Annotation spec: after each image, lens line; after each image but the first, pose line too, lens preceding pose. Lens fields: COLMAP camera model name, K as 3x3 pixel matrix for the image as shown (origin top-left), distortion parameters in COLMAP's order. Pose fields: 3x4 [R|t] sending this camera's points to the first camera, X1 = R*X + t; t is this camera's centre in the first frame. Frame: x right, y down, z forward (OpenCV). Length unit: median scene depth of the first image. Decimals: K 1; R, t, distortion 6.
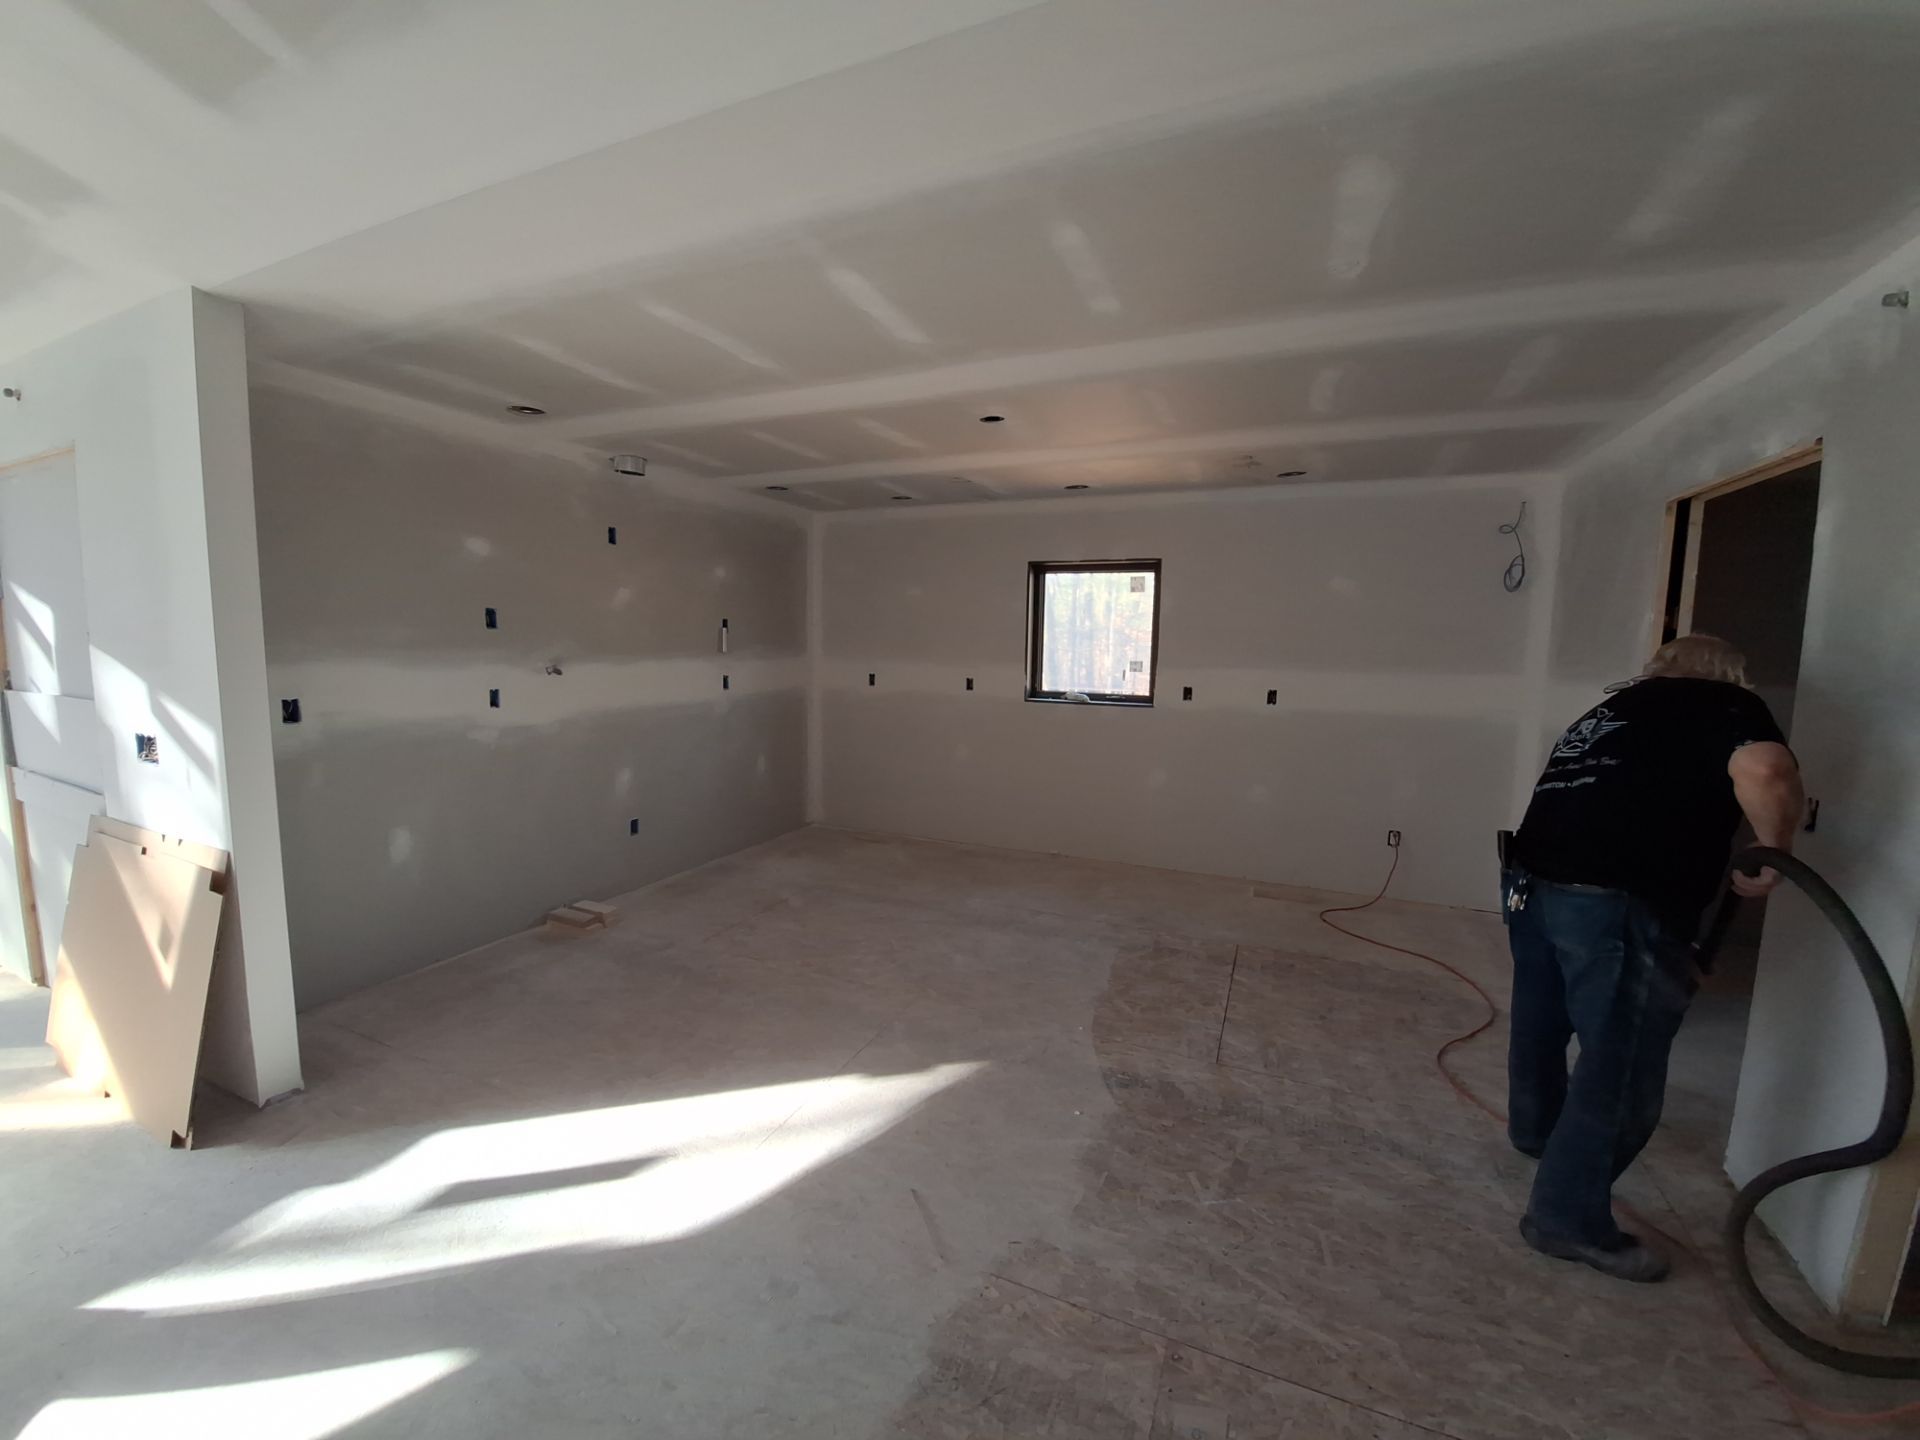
lens RADIAL K [[759.5, 0, 960.0], [0, 759.5, 720.0], [0, 0, 1]] dist [-0.003249, -0.009473]
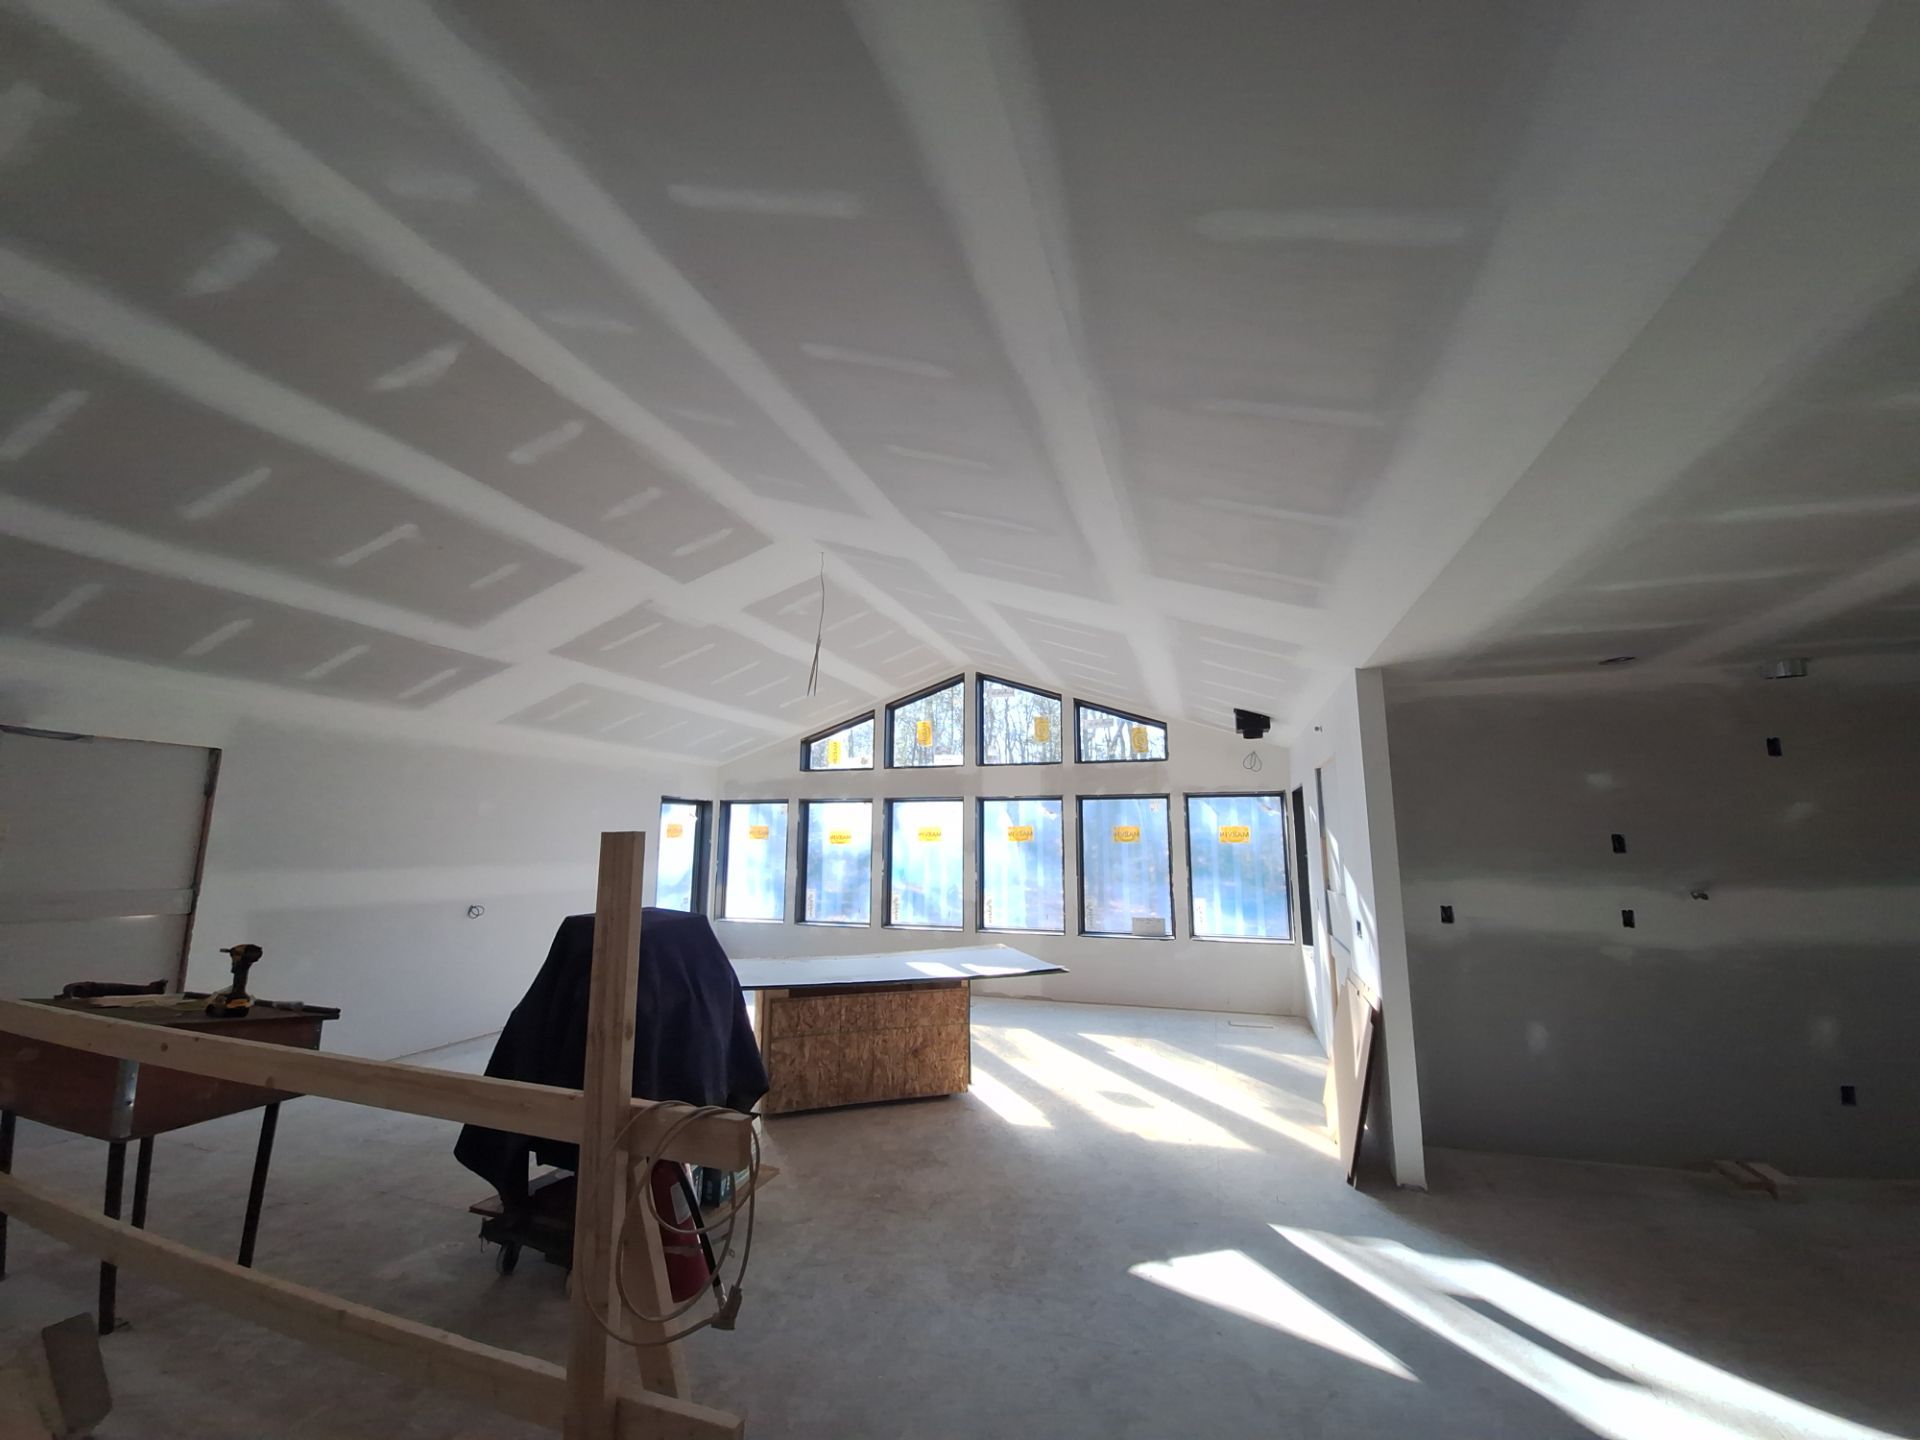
lens RADIAL K [[759.5, 0, 960.0], [0, 759.5, 720.0], [0, 0, 1]] dist [-0.003249, -0.009473]
pose [[0.094515, -0.176962, -0.979669, 0.425496], [-0.103137, 0.977038, -0.186437, -0.008180], [0.990167, 0.118661, 0.074093, -0.049830]]
